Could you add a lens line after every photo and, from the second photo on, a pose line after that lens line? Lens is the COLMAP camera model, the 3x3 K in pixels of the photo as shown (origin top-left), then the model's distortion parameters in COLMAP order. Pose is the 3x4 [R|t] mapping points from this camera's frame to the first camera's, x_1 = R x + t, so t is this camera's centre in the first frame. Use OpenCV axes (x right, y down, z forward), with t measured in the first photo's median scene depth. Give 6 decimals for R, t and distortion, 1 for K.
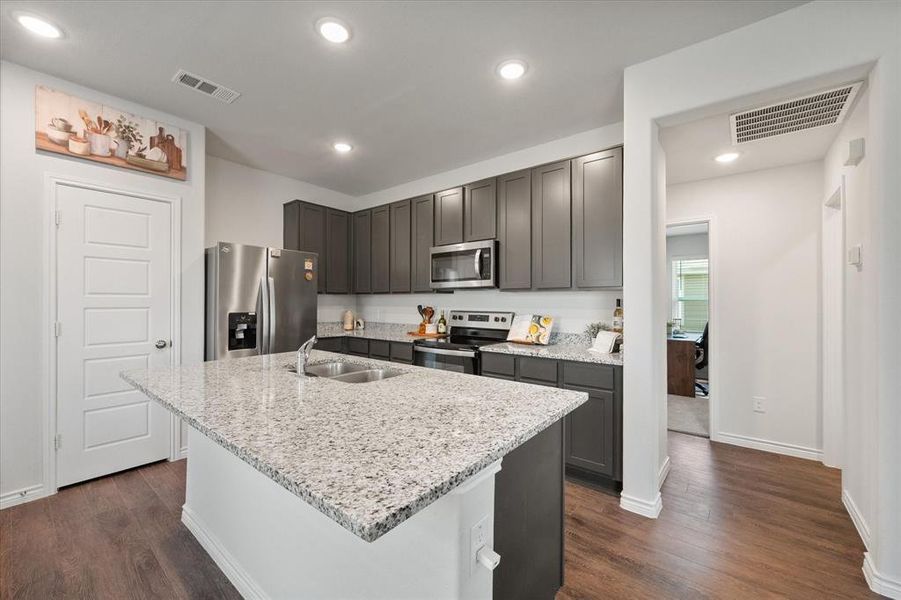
lens RADIAL K [[359.6, 0, 447.1], [0, 359.6, 303.0], [0, 0, 1]] dist [-0.001140, 0.000173]
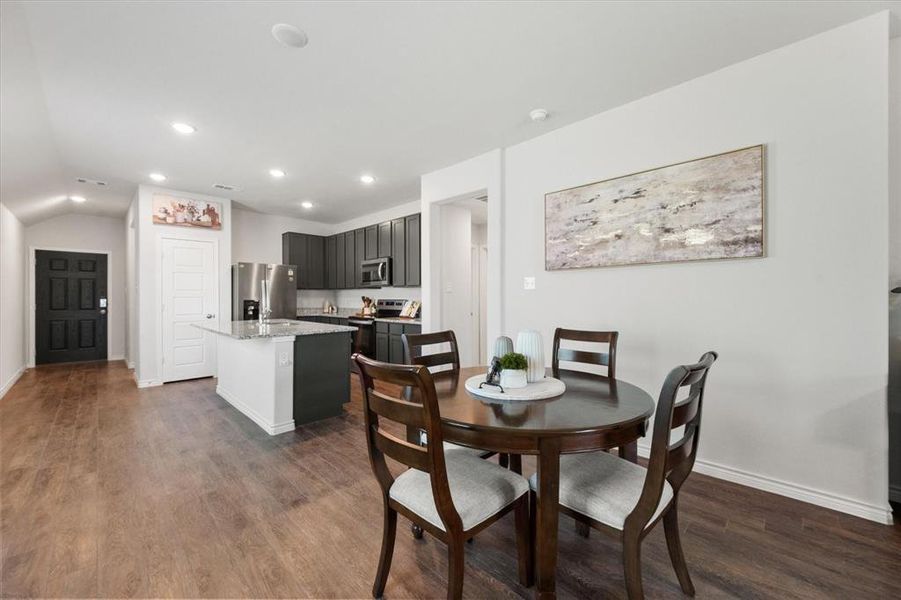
lens RADIAL K [[356.8, 0, 450.5], [0, 356.8, 300.0], [0, 0, 1]] dist [-0.000121, 0.000080]
pose [[0.994648, -0.003429, -0.103263, 0.607217], [0.004124, 0.999970, 0.006517, 0.018141], [0.103238, -0.006908, 0.994633, -0.678308]]
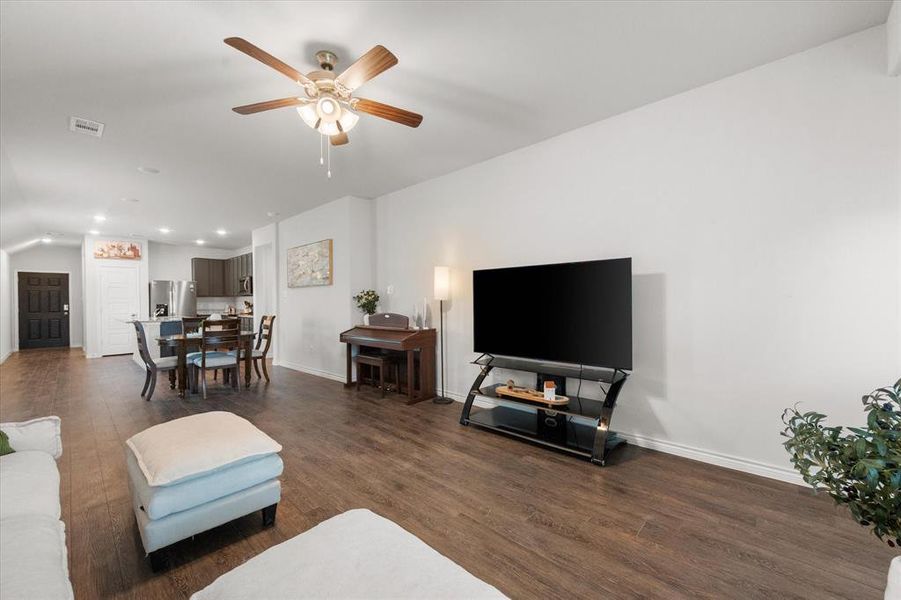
lens RADIAL K [[359.6, 0, 447.1], [0, 359.6, 303.0], [0, 0, 1]] dist [-0.001140, 0.000173]
pose [[0.996968, -0.013177, -0.076687, 1.834653], [0.013884, 0.999866, 0.008697, 0.022285], [0.076562, -0.009735, 0.997017, -1.607256]]
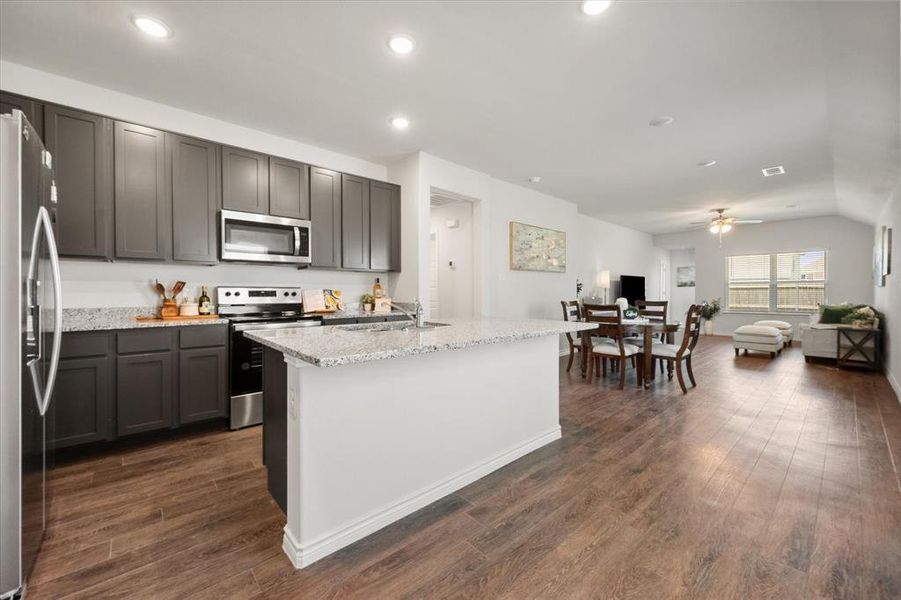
lens RADIAL K [[360.6, 0, 452.4], [0, 360.6, 292.8], [0, 0, 1]] dist [0.000168, -0.000061]
pose [[0.146617, -0.004577, 0.989183, -0.917328], [0.002574, 0.999988, 0.004246, 0.041923], [-0.989190, 0.001924, 0.146627, 0.398958]]
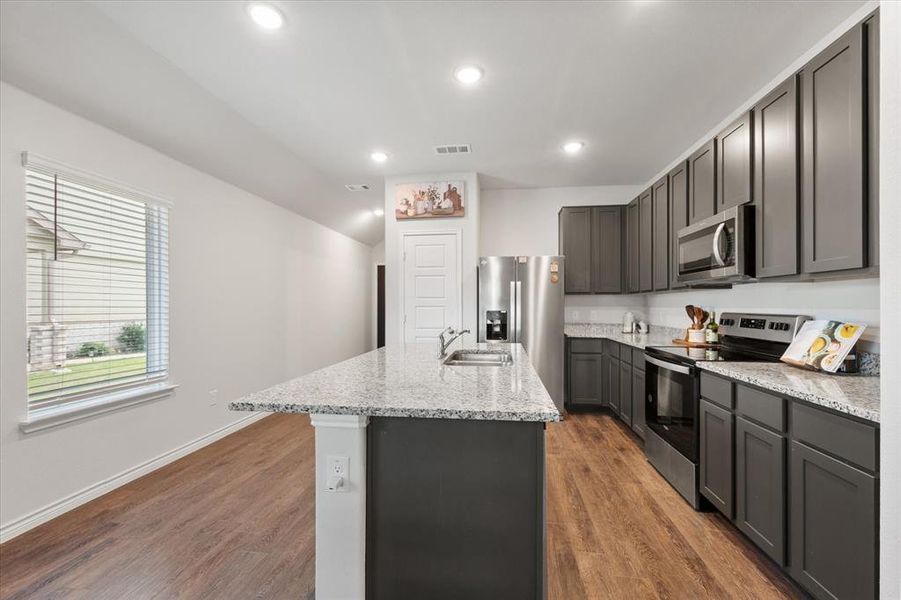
lens RADIAL K [[369.7, 0, 451.6], [0, 369.7, 304.5], [0, 0, 1]] dist [0.000596, 0.000241]
pose [[0.526803, -0.004816, -0.849974, 0.431637], [-0.000274, 0.999983, -0.005836, 0.012017], [0.849987, 0.003307, 0.526793, 0.180778]]
